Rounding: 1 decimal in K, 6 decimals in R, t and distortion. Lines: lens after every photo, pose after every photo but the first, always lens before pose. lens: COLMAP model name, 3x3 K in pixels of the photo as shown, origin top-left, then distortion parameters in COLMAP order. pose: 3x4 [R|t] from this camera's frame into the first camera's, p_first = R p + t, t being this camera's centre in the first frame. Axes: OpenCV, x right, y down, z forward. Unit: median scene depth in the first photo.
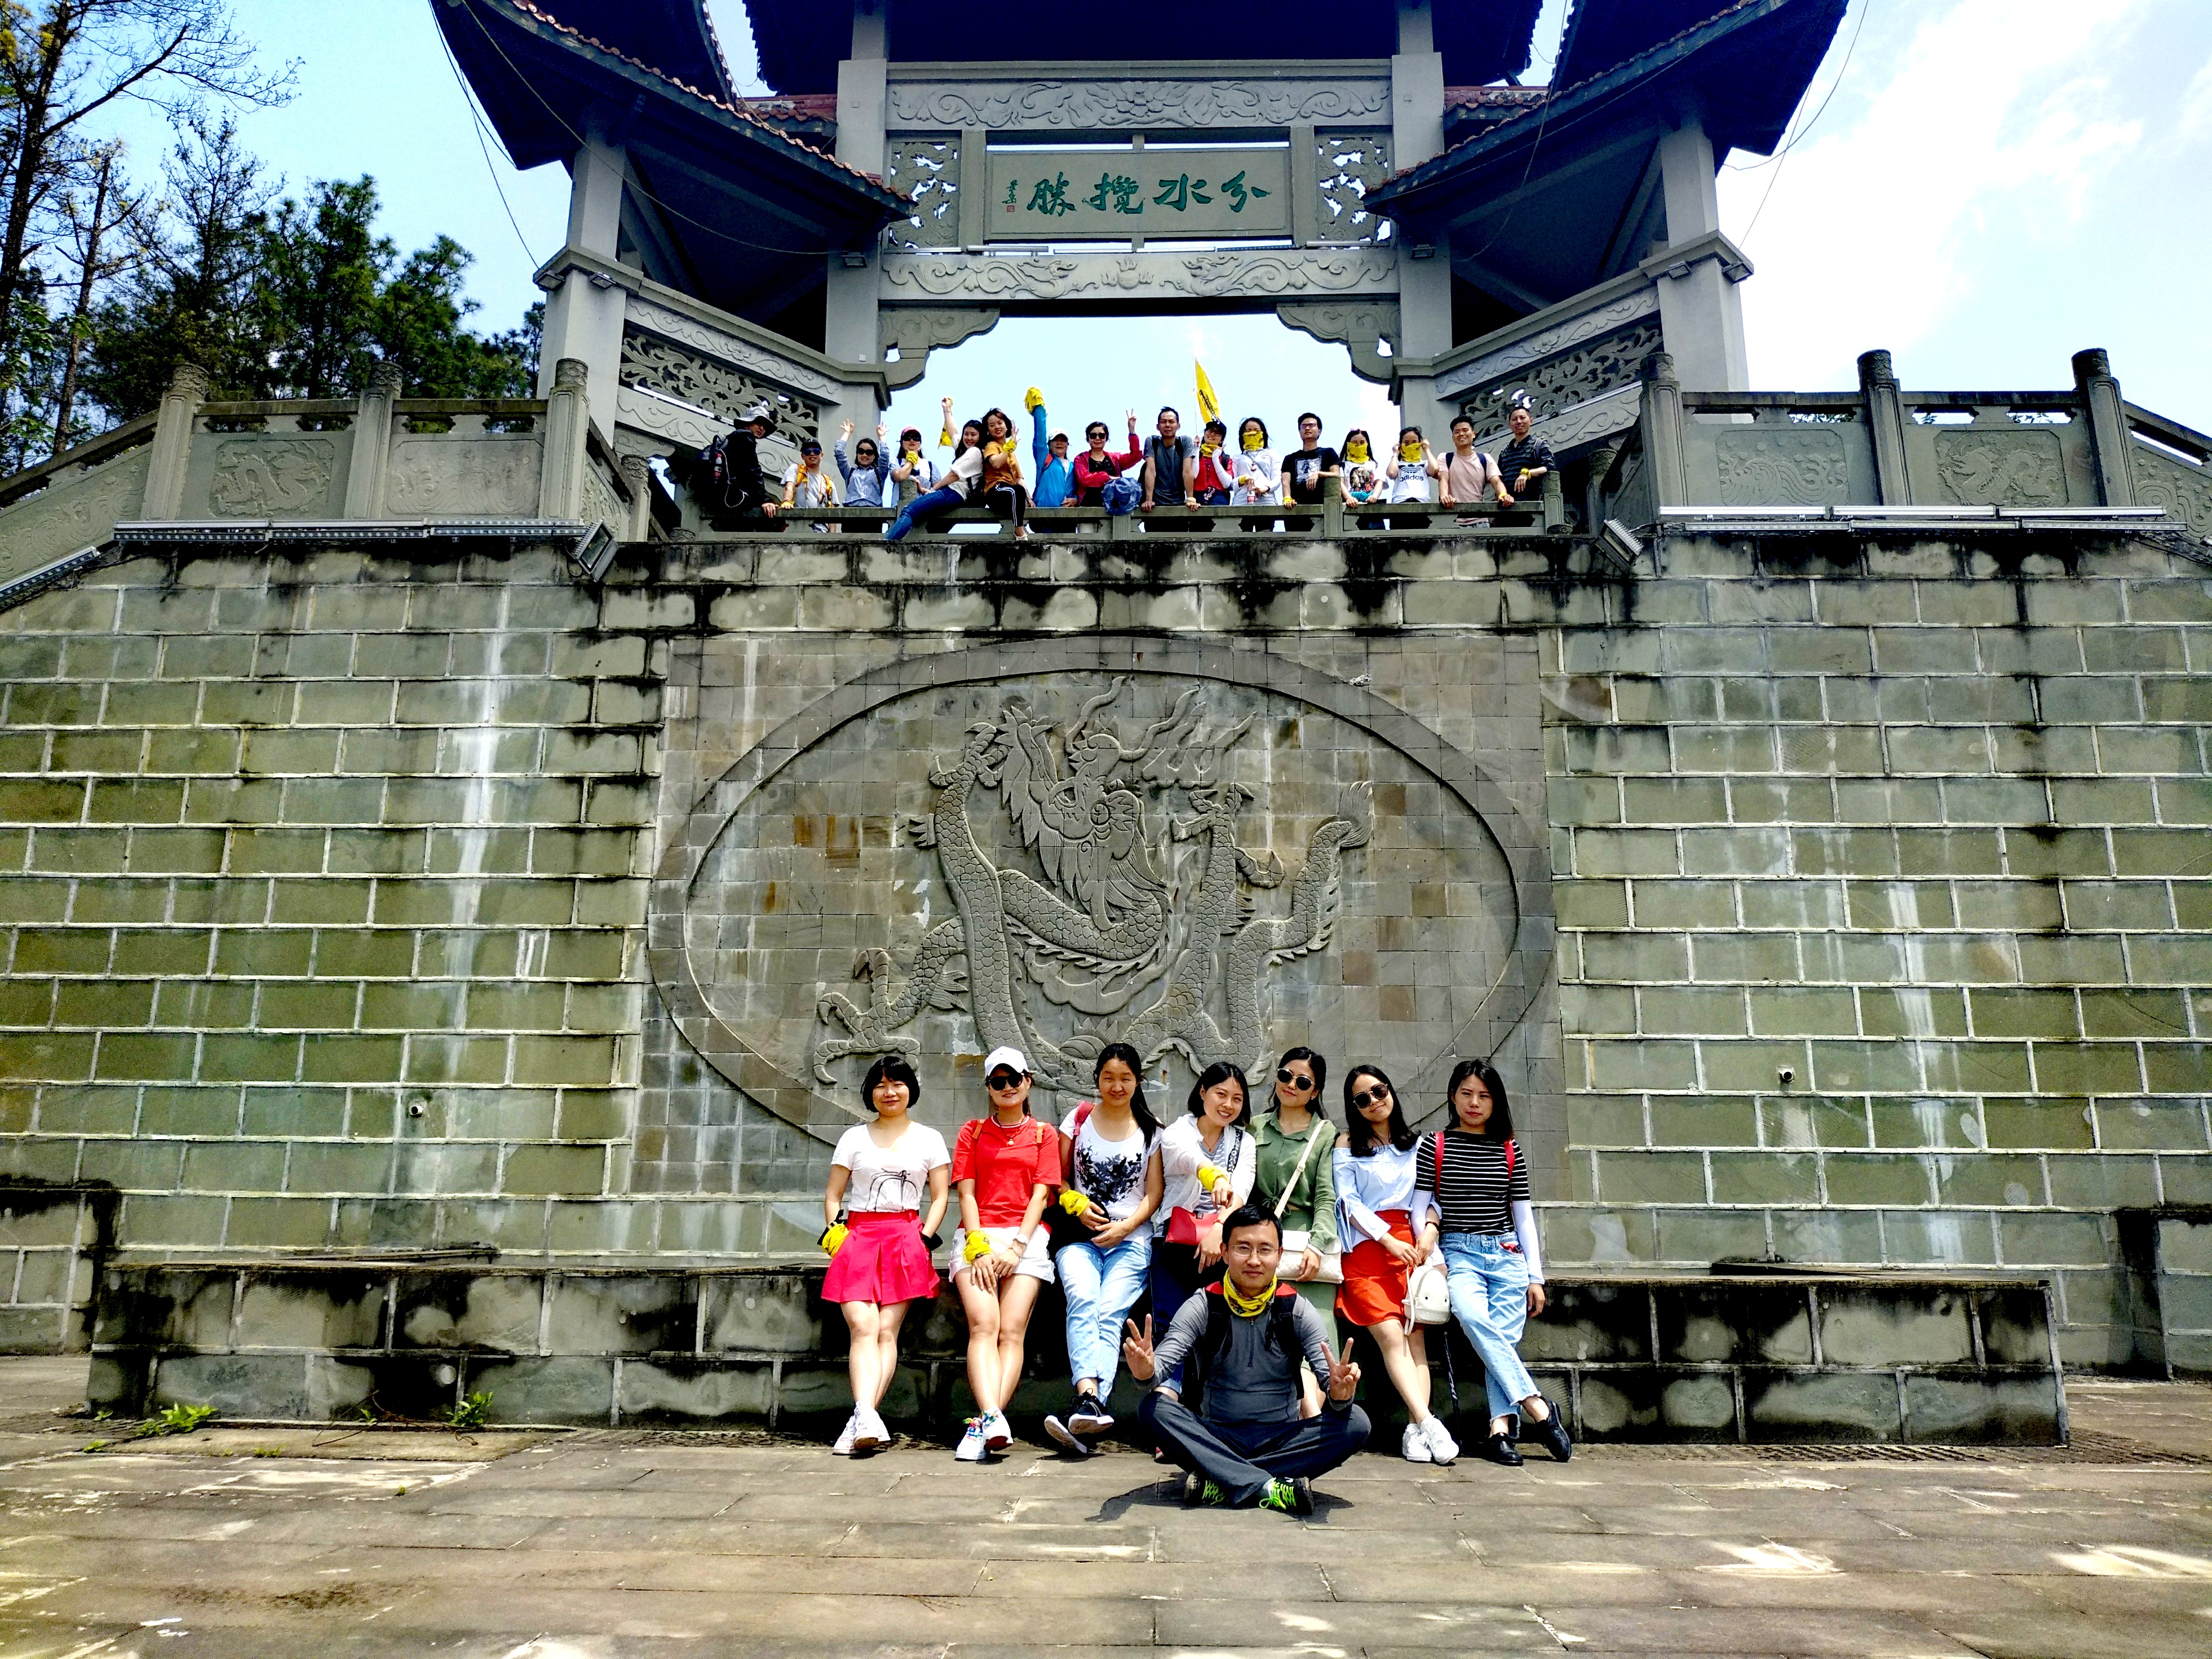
lens RADIAL K [[1632.1, 0, 1103.7], [0, 1632.1, 806.5], [0, 0, 1]] dist [0.078501, -0.197529]
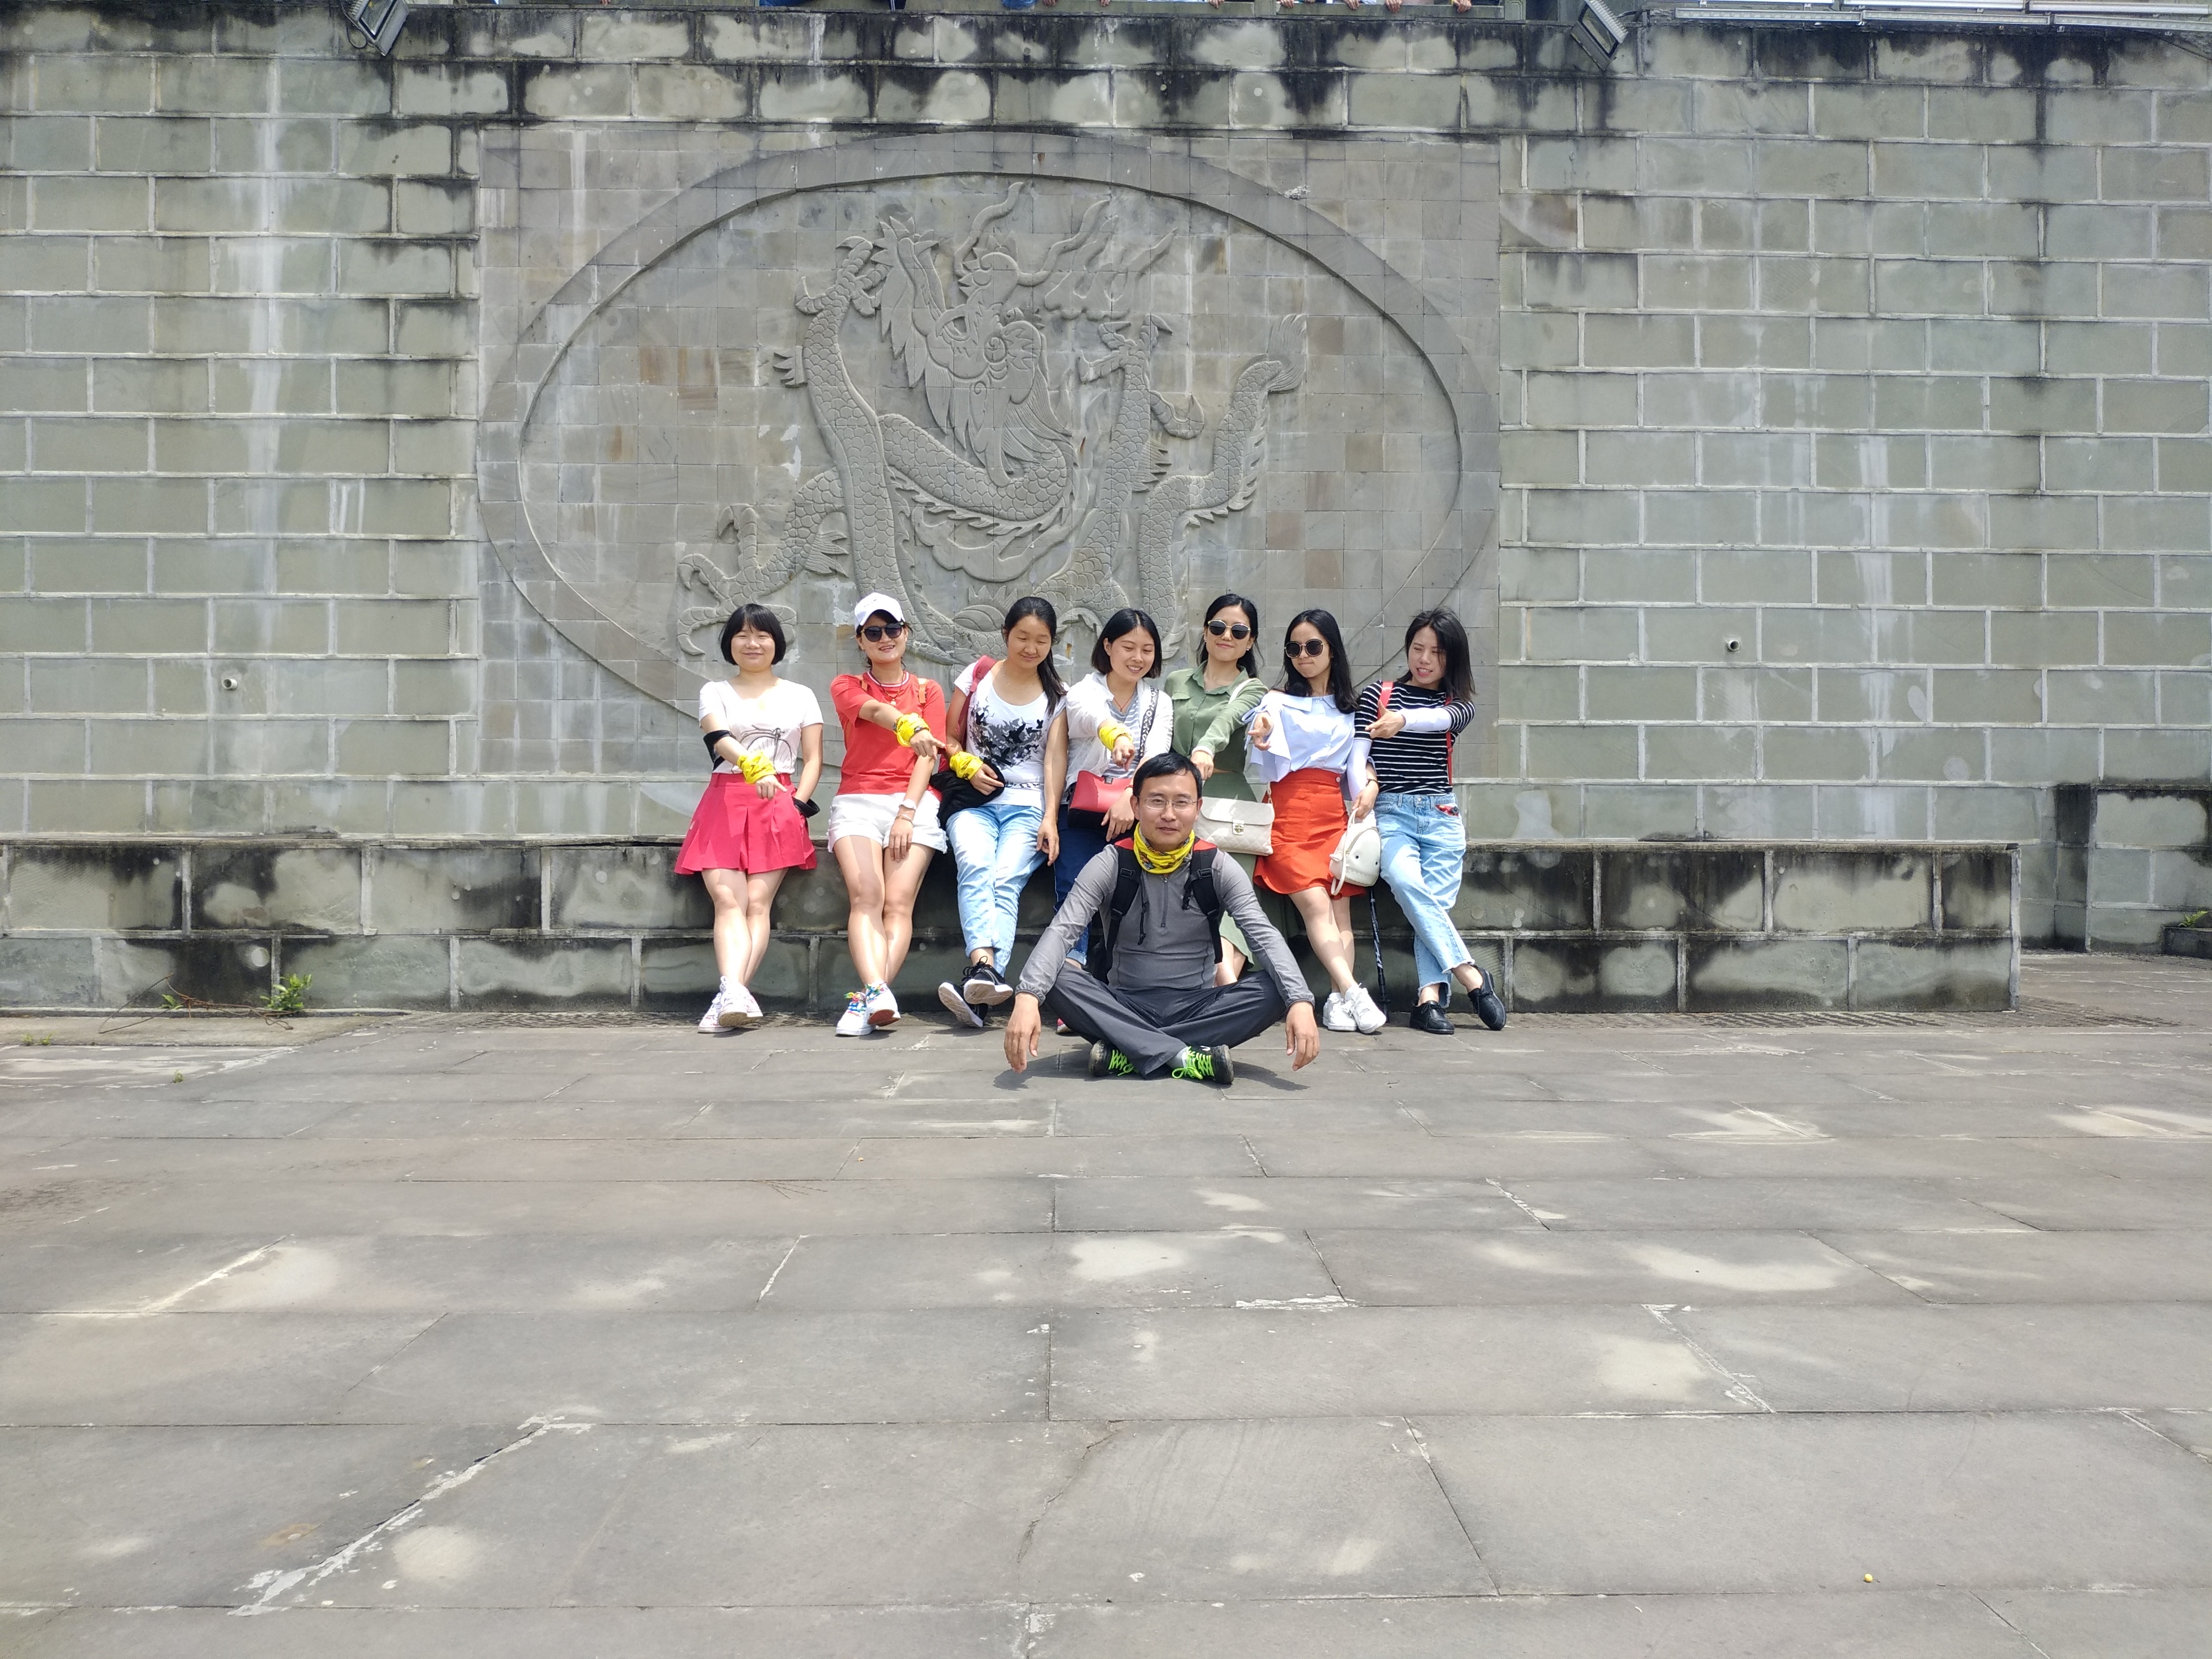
lens RADIAL K [[1618.2, 0, 1106.0], [0, 1618.2, 829.5], [0, 0, 1]] dist [-0.002113, -0.005012]
pose [[0.998259, -0.006232, 0.058659, 0.004256], [-0.008032, 0.970786, 0.239814, 0.045630], [-0.058440, -0.239868, 0.969045, 0.099324]]
